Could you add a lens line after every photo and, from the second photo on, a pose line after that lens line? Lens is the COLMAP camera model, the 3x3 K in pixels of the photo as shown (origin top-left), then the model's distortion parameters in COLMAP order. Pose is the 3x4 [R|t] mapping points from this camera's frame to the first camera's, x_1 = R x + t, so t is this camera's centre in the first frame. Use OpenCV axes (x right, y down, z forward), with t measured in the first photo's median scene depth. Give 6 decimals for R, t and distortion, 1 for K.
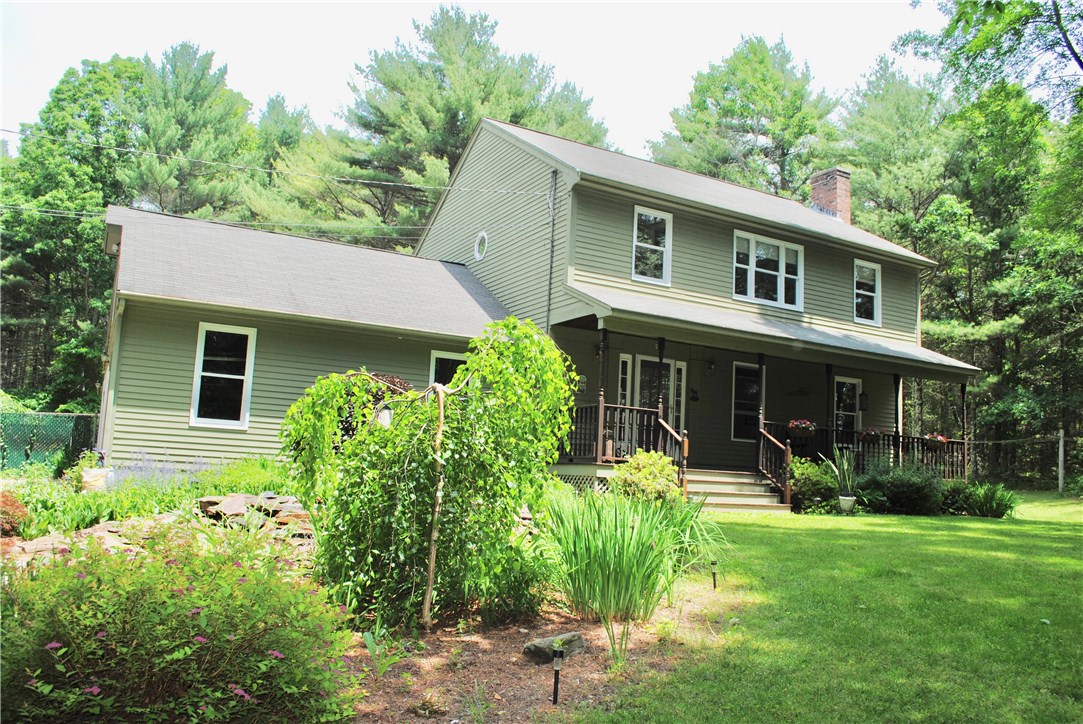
lens RADIAL K [[858.0, 0, 536.9], [0, 858.0, 358.3], [0, 0, 1]] dist [-0.065163, -0.011202]
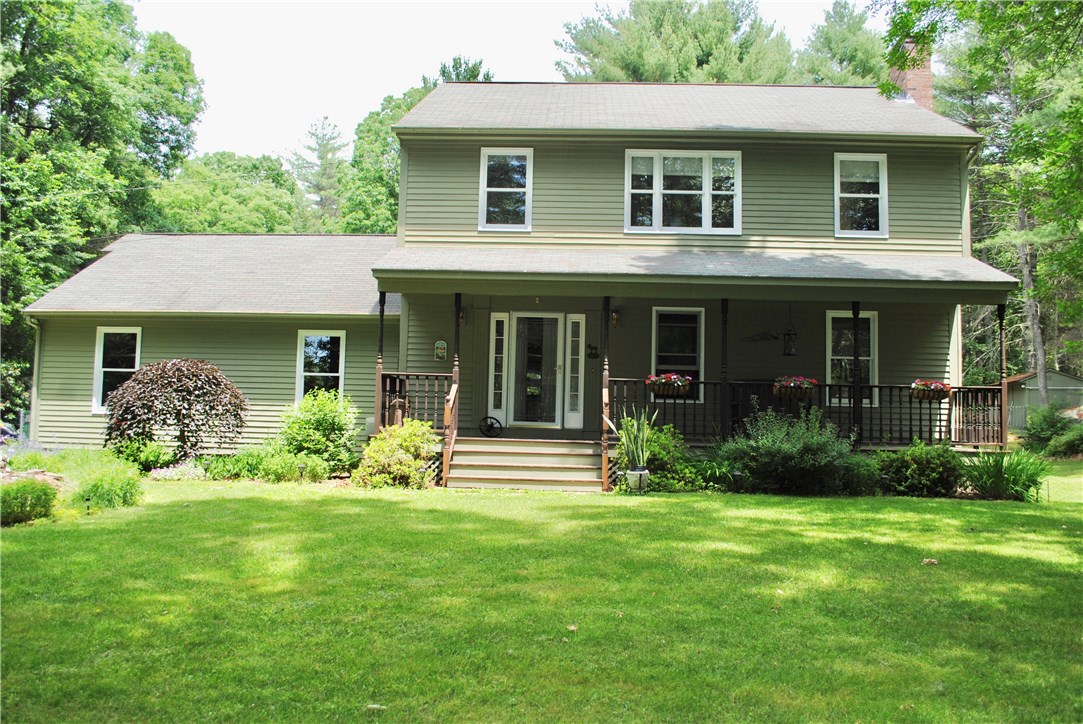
lens RADIAL K [[858.0, 0, 538.9], [0, 858.0, 368.6], [0, 0, 1]] dist [-0.065163, -0.011202]
pose [[0.856201, -0.067165, -0.512259, 0.567863], [0.090215, 0.995717, 0.020233, 0.037067], [0.508706, -0.063537, 0.858593, 0.228547]]
